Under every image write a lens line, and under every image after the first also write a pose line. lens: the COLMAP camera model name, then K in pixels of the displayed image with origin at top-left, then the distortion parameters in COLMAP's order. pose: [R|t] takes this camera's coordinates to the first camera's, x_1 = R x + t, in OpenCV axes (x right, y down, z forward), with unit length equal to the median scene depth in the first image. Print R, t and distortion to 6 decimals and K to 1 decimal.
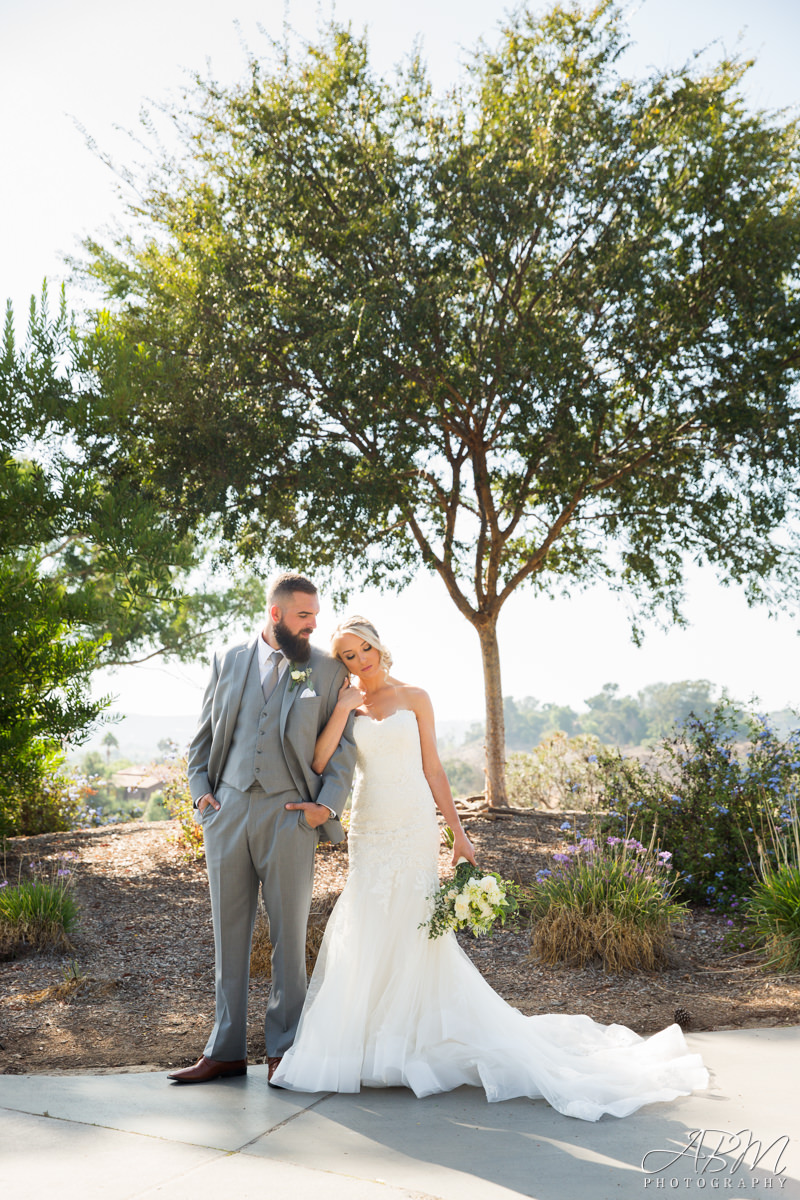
lens RADIAL K [[1580.5, 0, 394.4], [0, 1580.5, 597.3], [0, 0, 1]] dist [-0.090459, 0.000000]
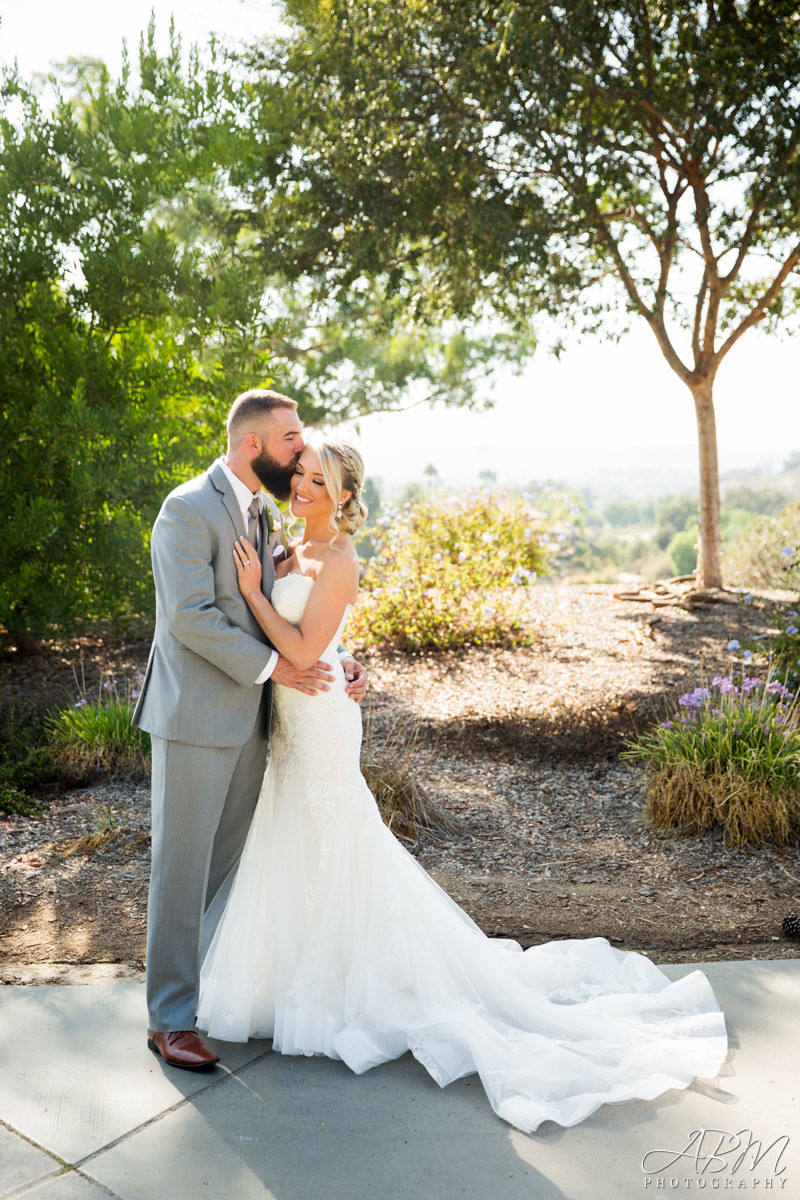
lens RADIAL K [[1492.7, 0, 406.1], [0, 1492.7, 610.0], [0, 0, 1]] dist [-0.061220, 0.000000]
pose [[0.976317, 0.020857, -0.215335, 0.119982], [0.020401, 0.982030, 0.187617, -0.029530], [0.215379, -0.187567, 0.958348, 0.208277]]
